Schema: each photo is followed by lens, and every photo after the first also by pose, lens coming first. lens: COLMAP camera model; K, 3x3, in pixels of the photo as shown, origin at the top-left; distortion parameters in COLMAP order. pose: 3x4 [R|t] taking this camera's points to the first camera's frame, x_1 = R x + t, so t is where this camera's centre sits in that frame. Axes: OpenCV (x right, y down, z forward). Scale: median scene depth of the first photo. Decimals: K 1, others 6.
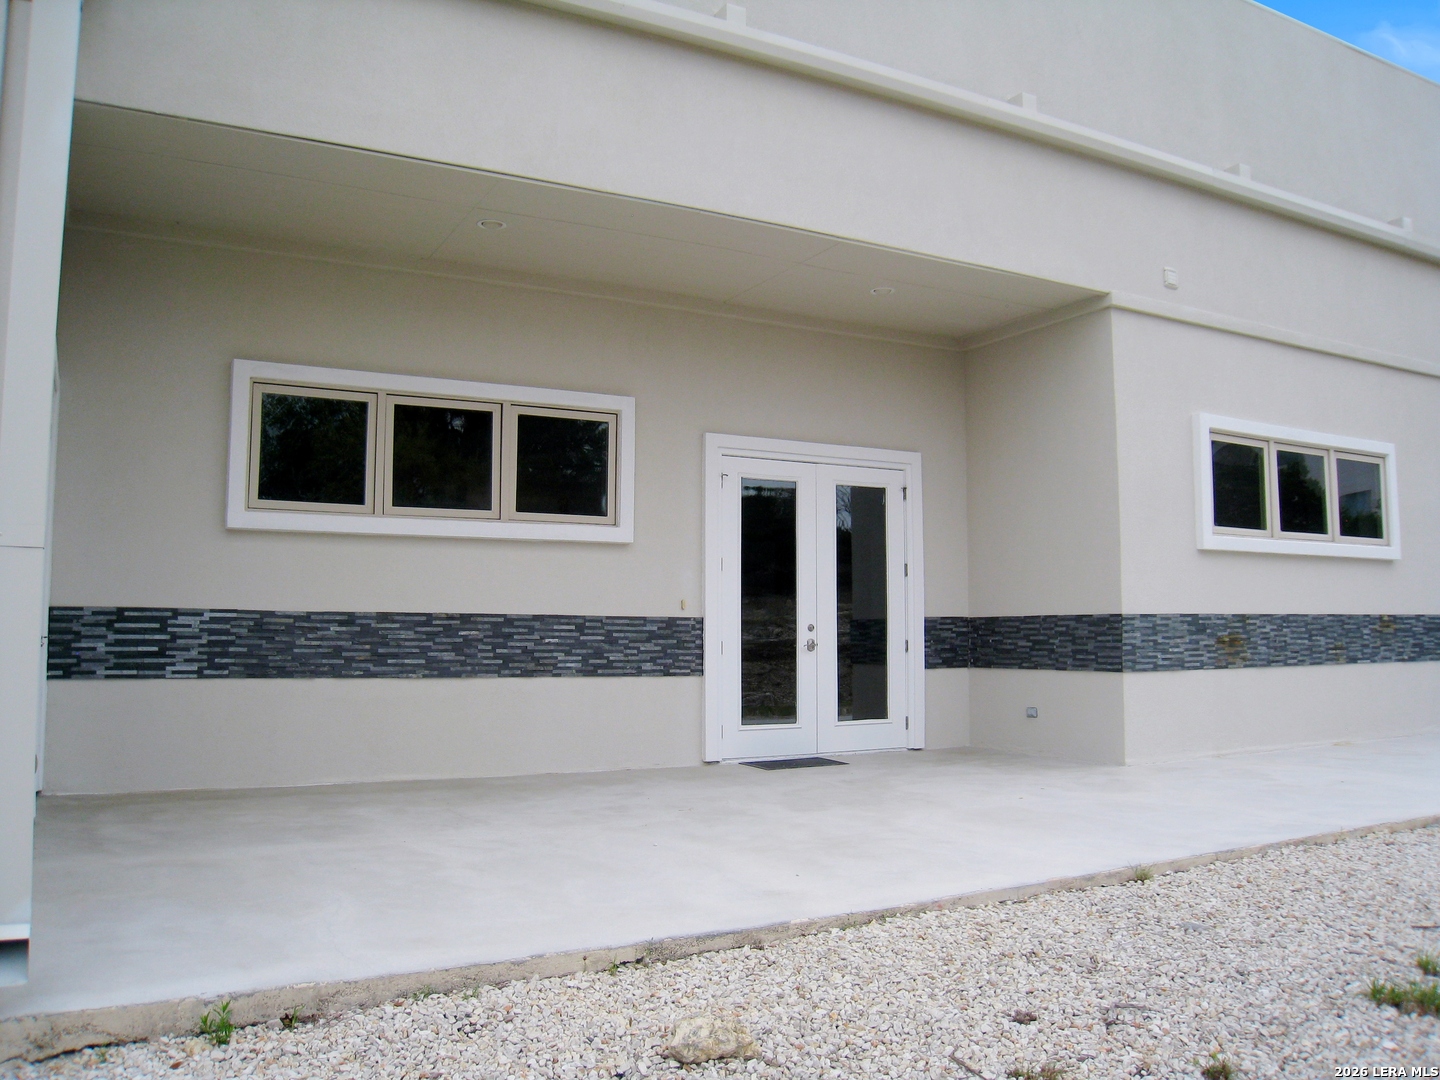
lens RADIAL K [[1213.1, 0, 713.0], [0, 1213.1, 533.5], [0, 0, 1]] dist [-0.114320, 0.027212]
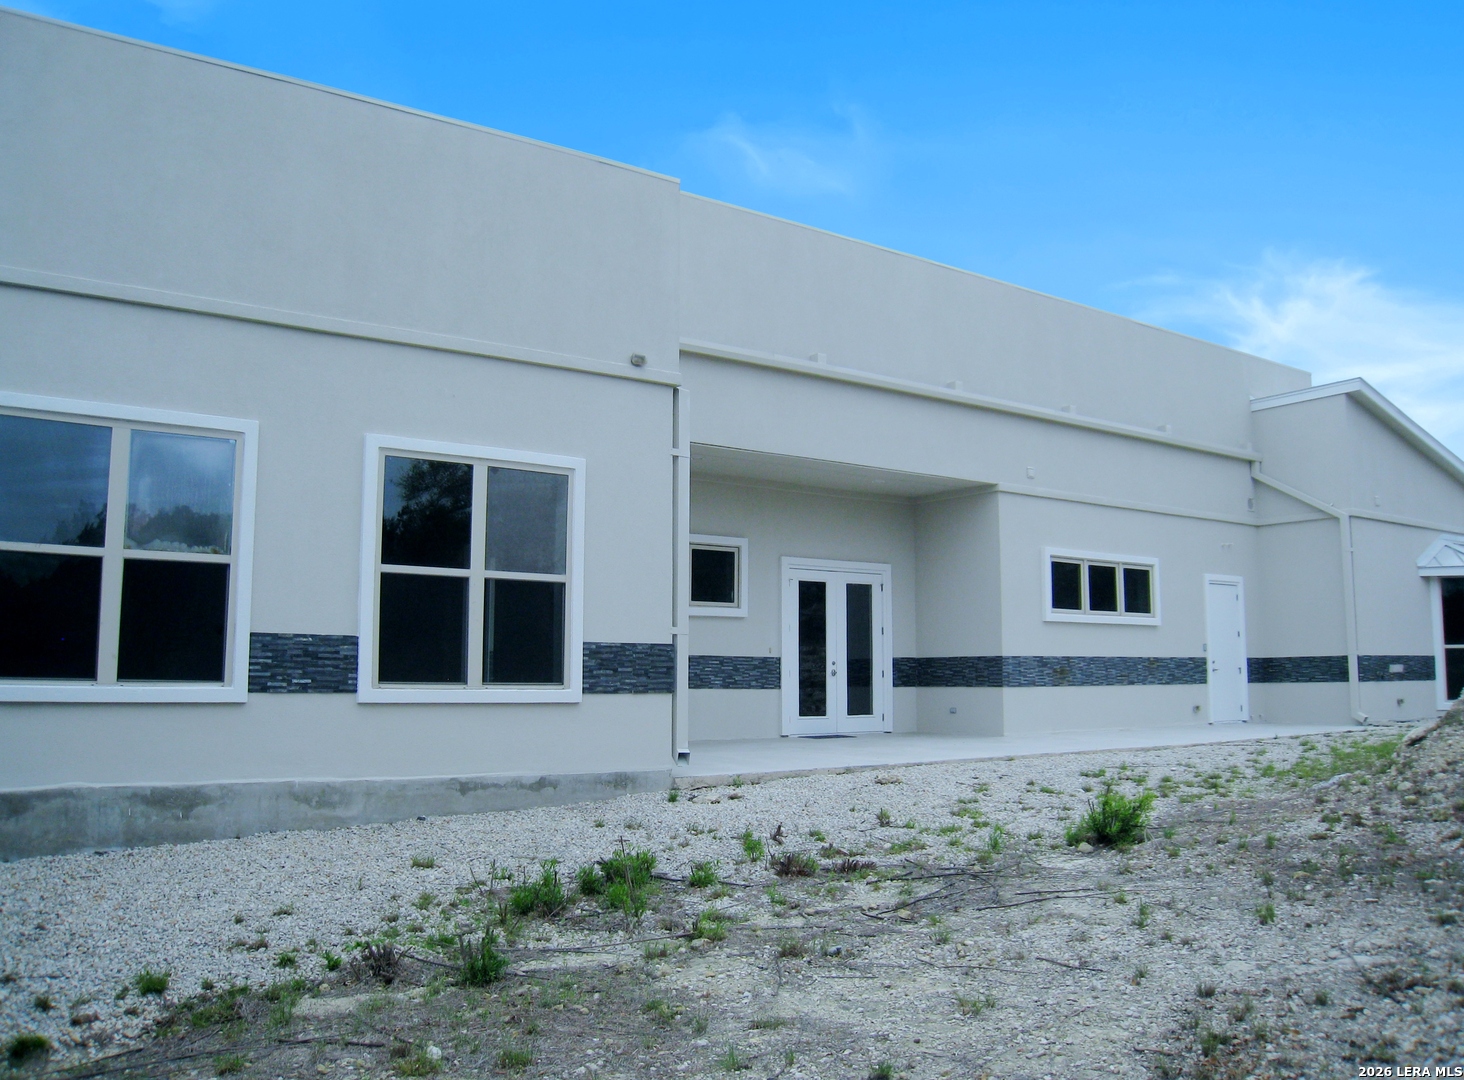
lens RADIAL K [[1233.3, 0, 738.7], [0, 1233.3, 544.6], [0, 0, 1]] dist [-0.114320, 0.027212]
pose [[0.992846, 0.013898, 0.118594, -0.282030], [-0.011074, 0.999640, -0.024440, -0.052721], [-0.118891, 0.022952, 0.992642, -0.813430]]
